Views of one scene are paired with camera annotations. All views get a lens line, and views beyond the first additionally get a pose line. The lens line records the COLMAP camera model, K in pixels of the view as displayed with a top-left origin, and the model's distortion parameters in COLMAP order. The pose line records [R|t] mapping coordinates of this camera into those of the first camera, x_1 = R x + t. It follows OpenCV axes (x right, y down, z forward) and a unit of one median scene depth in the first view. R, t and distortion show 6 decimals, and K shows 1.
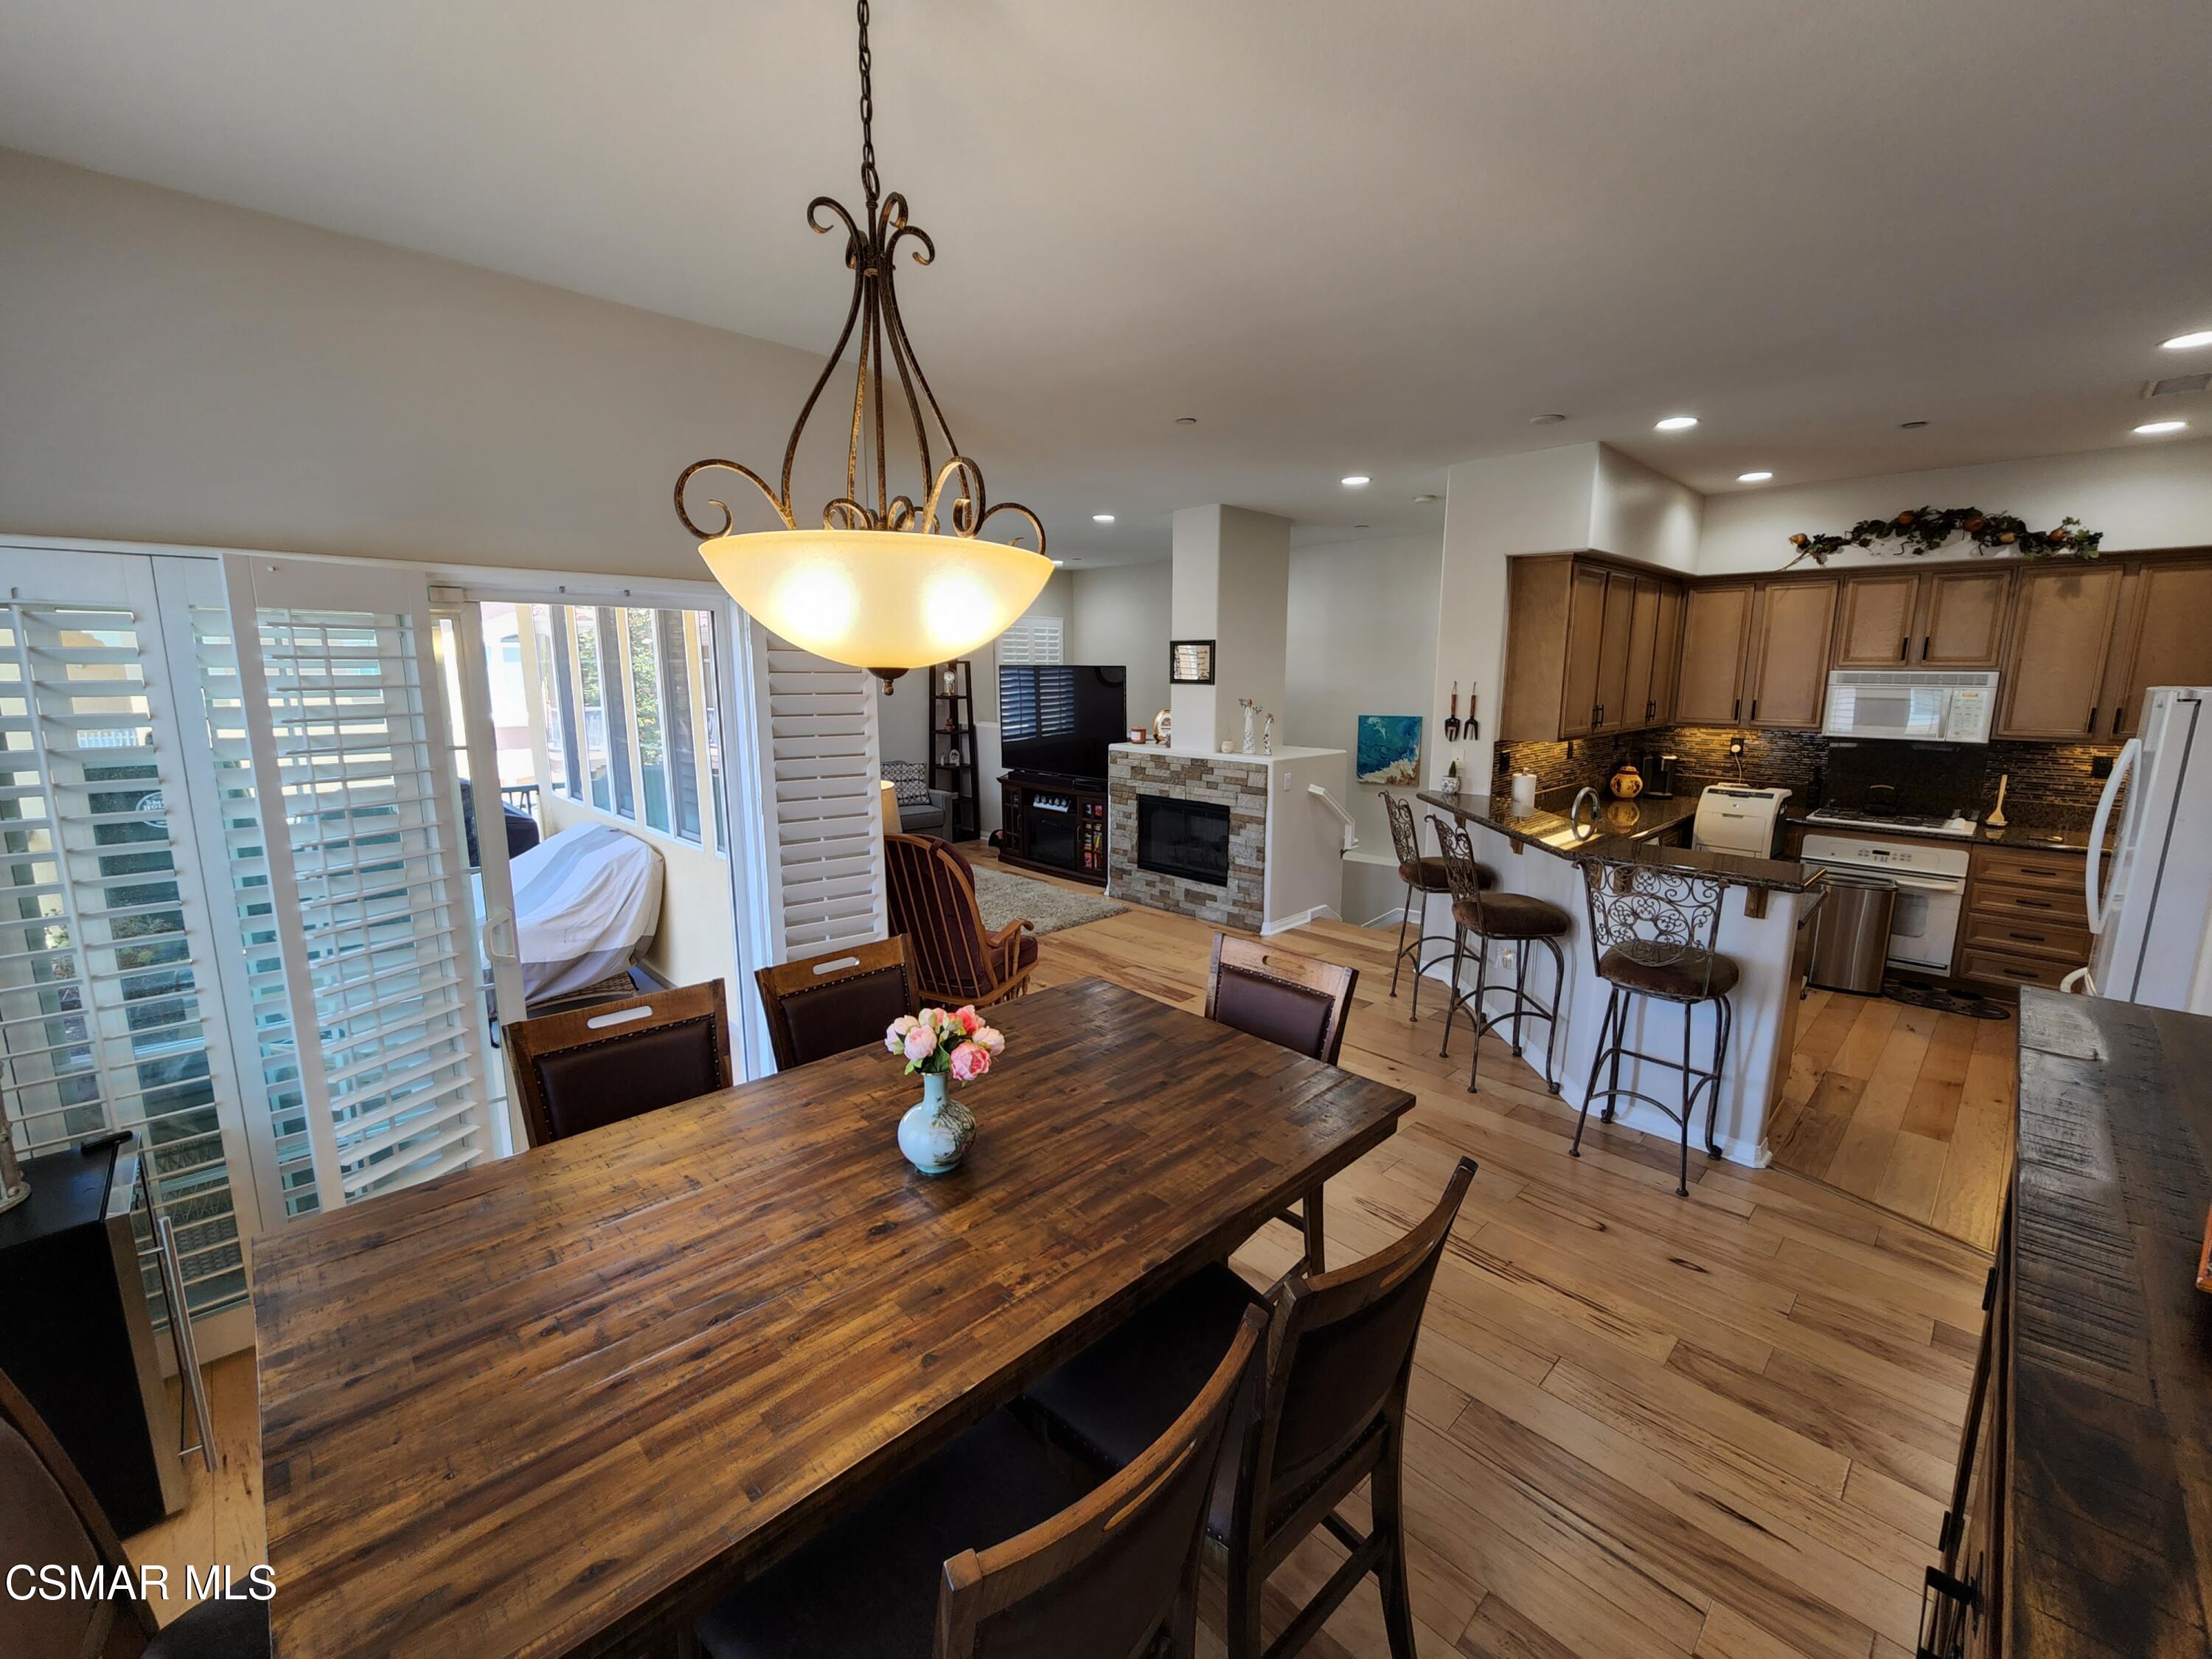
lens RADIAL K [[904.1, 0, 1120.2], [0, 904.1, 822.9], [0, 0, 1]] dist [-0.001503, -0.001386]
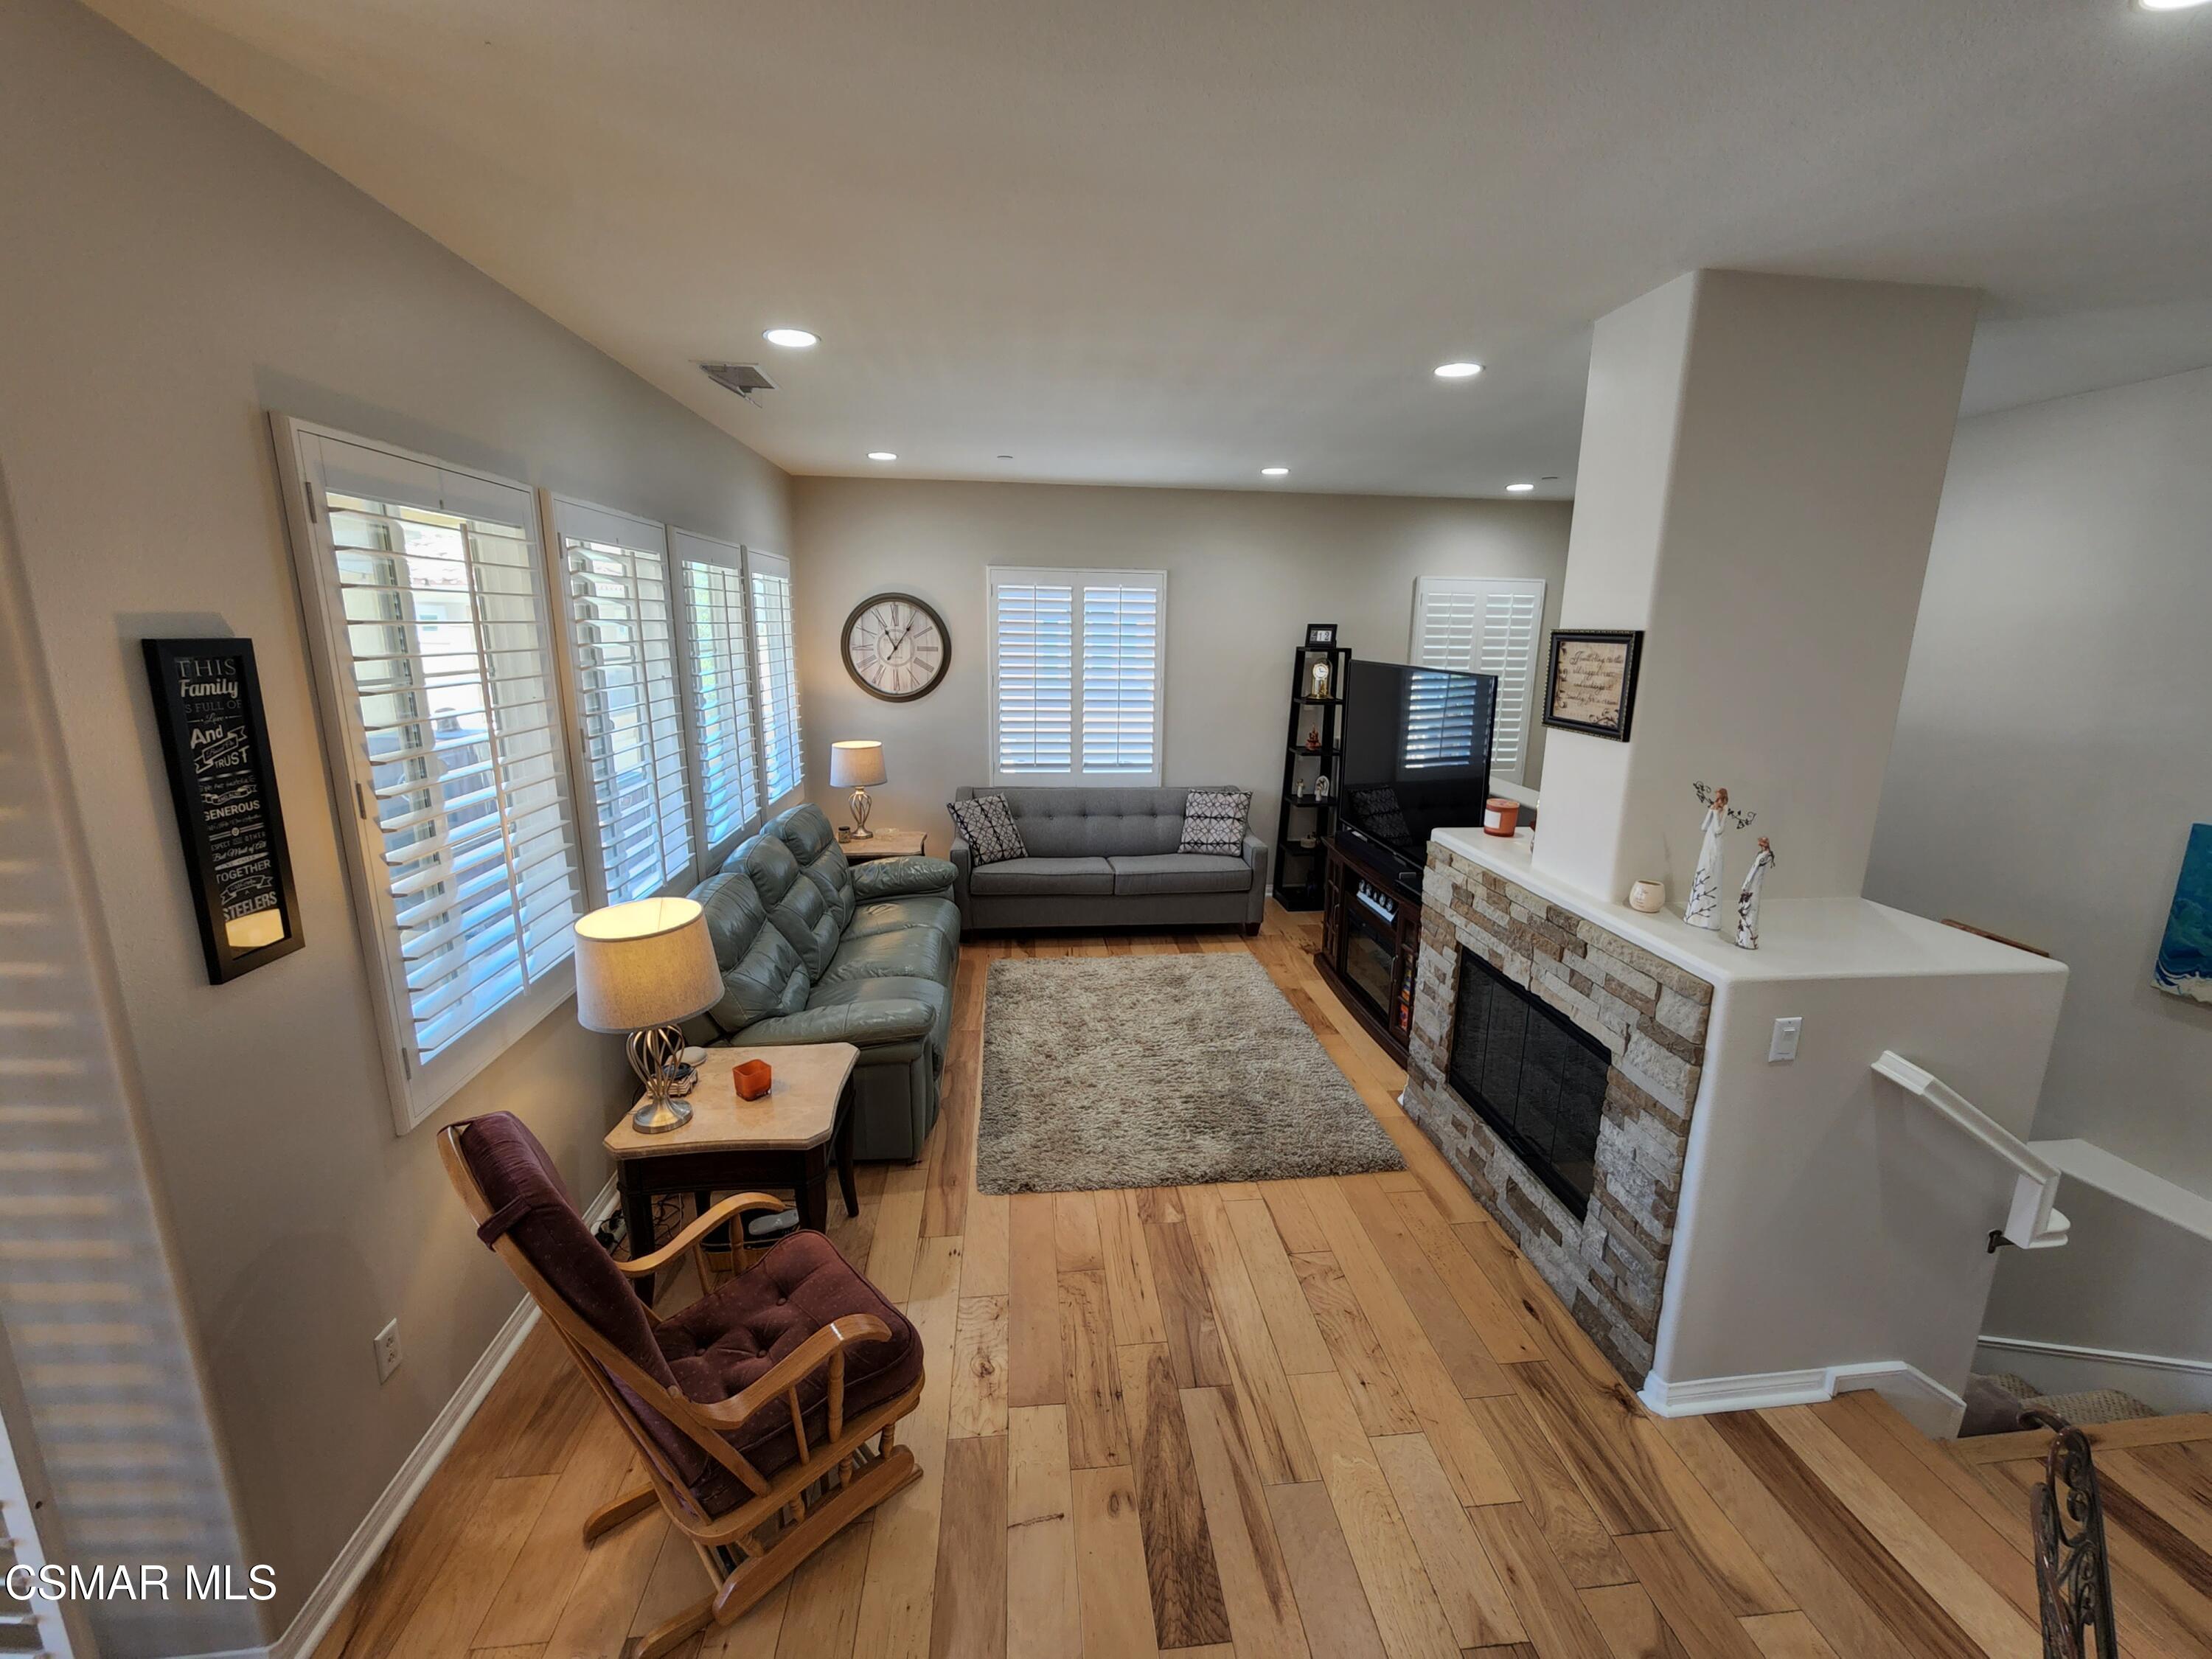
lens RADIAL K [[904.1, 0, 1121.2], [0, 904.1, 825.4], [0, 0, 1]] dist [-0.001503, -0.001386]
pose [[0.786455, 0.142856, -0.600900, 0.182269], [-0.119002, 0.989703, 0.079539, -0.126351], [0.606075, 0.008954, 0.795357, 0.565296]]
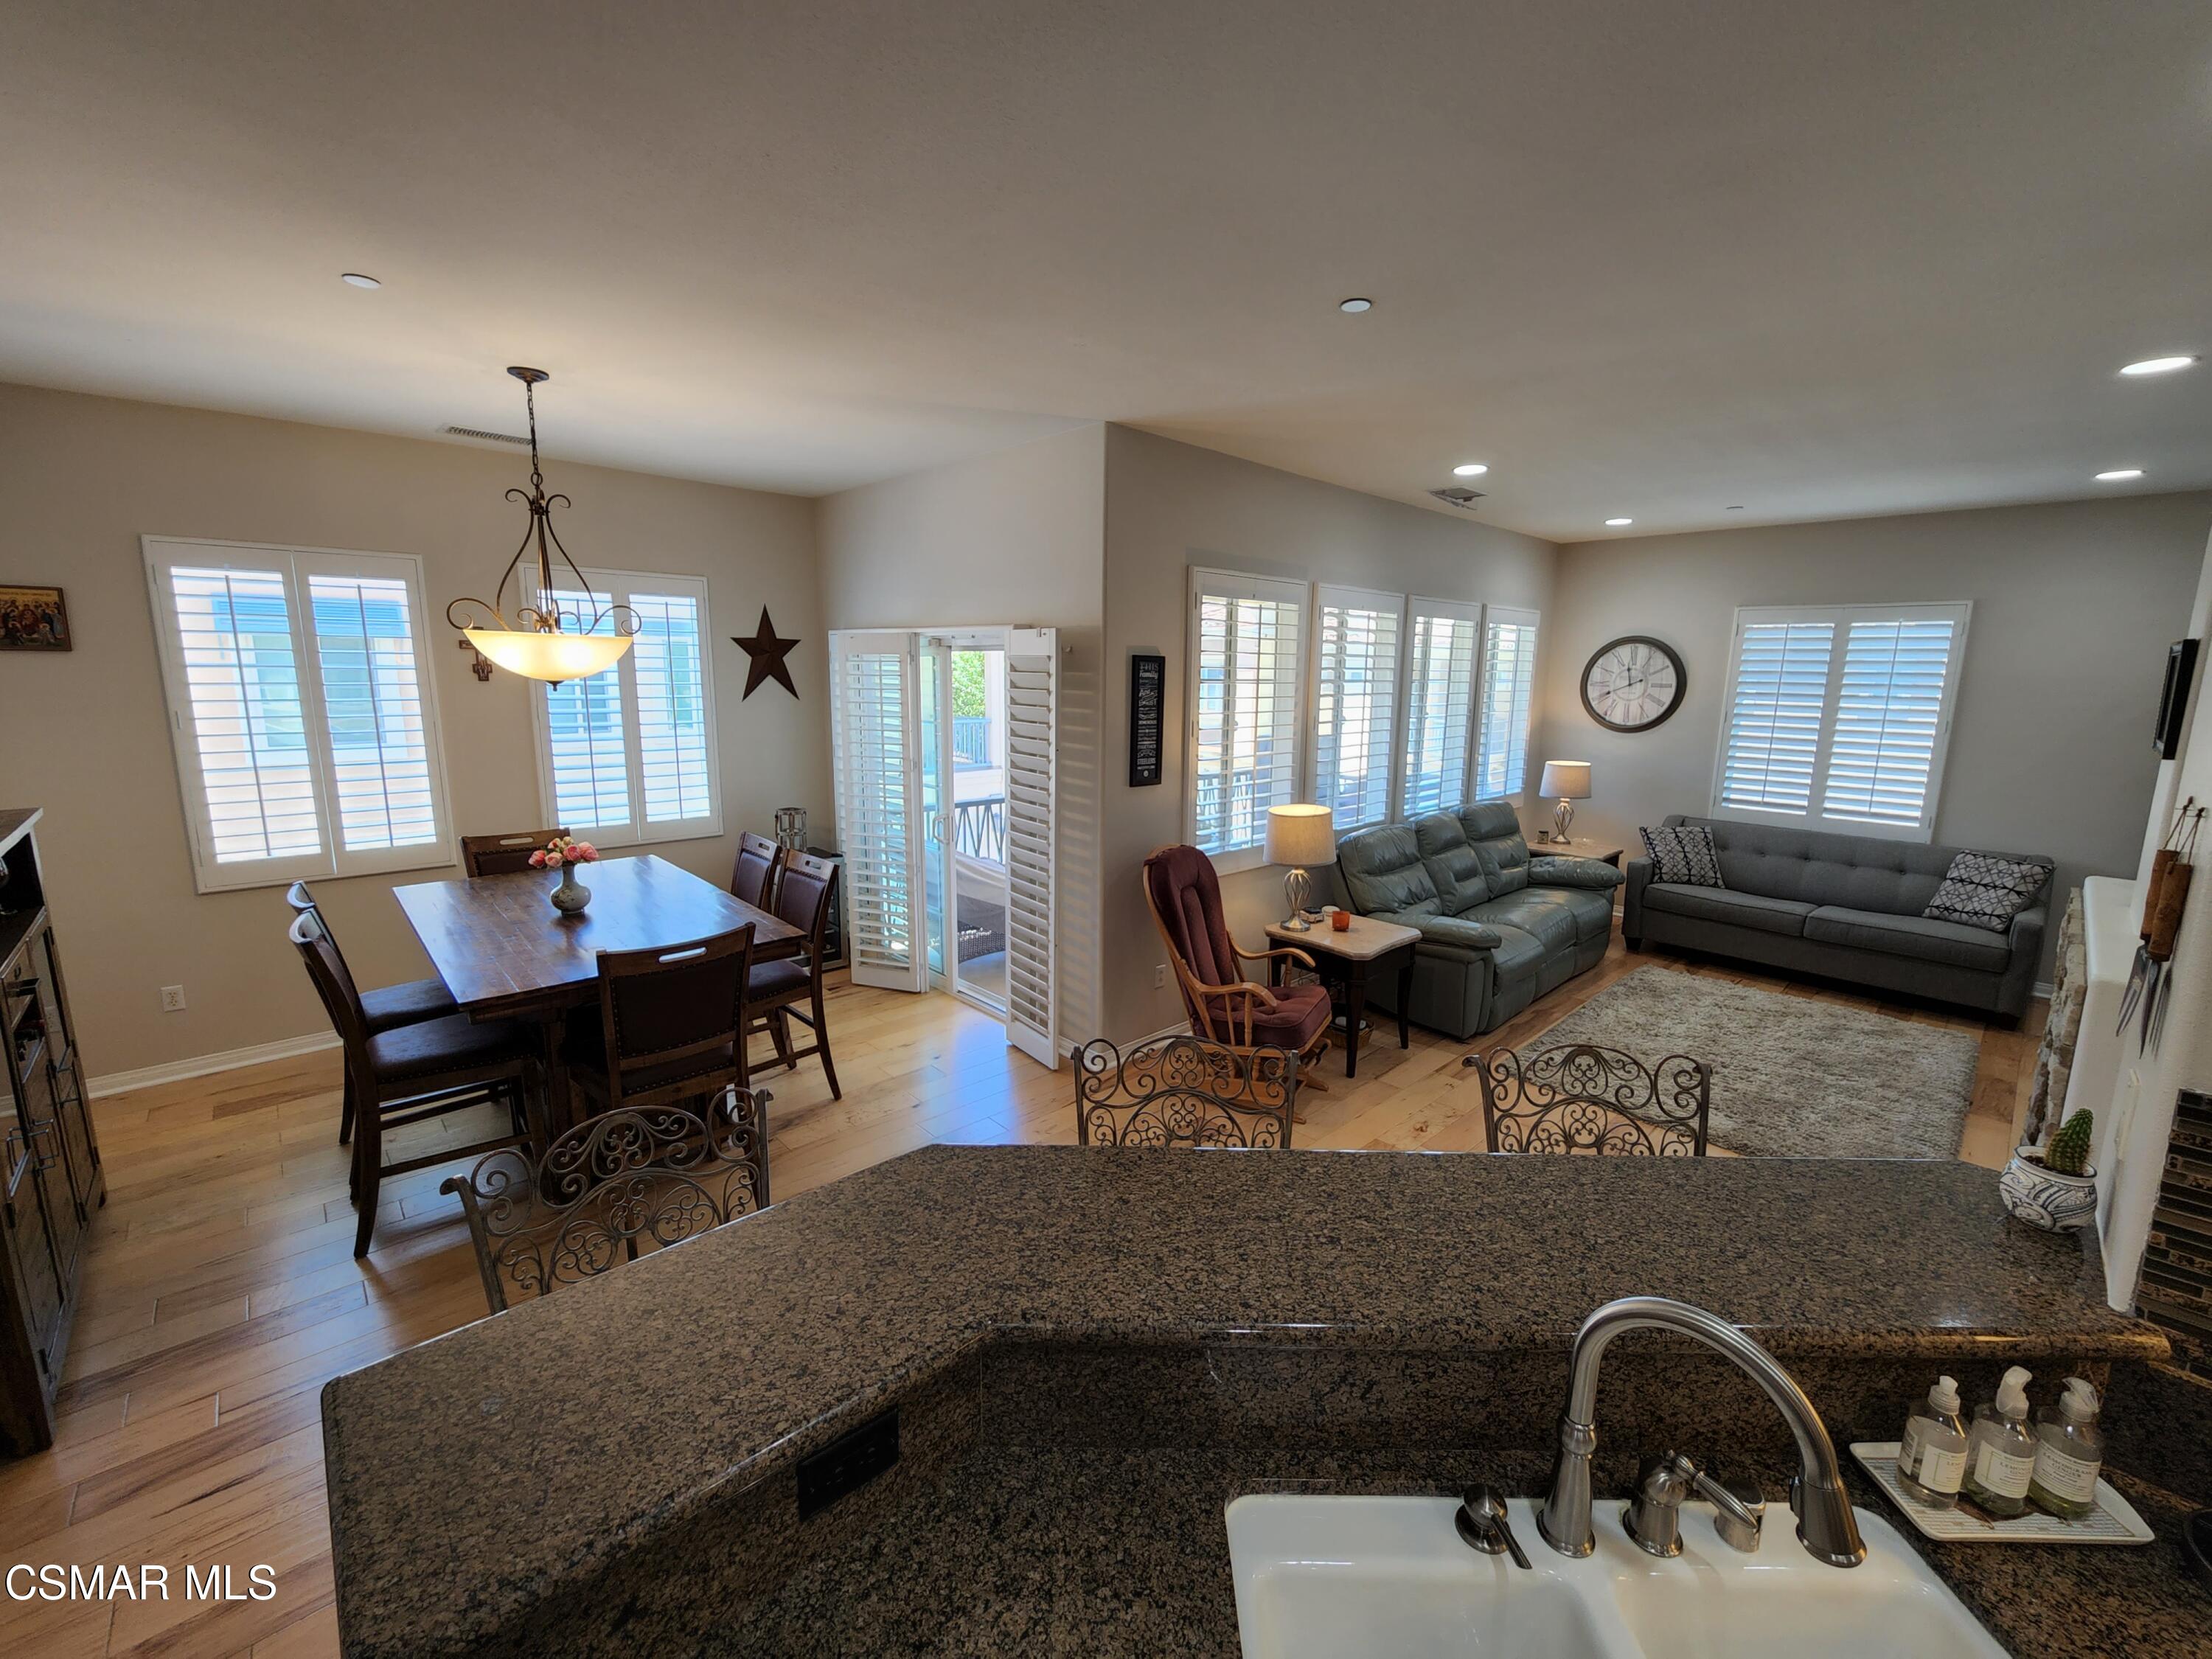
lens RADIAL K [[904.1, 0, 1117.5], [0, 904.1, 823.5], [0, 0, 1]] dist [-0.001503, -0.001386]
pose [[-0.018267, 0.167913, -0.985632, 0.506167], [-0.184686, 0.968266, 0.168378, -0.115374], [0.982628, 0.185108, 0.013324, 0.600777]]
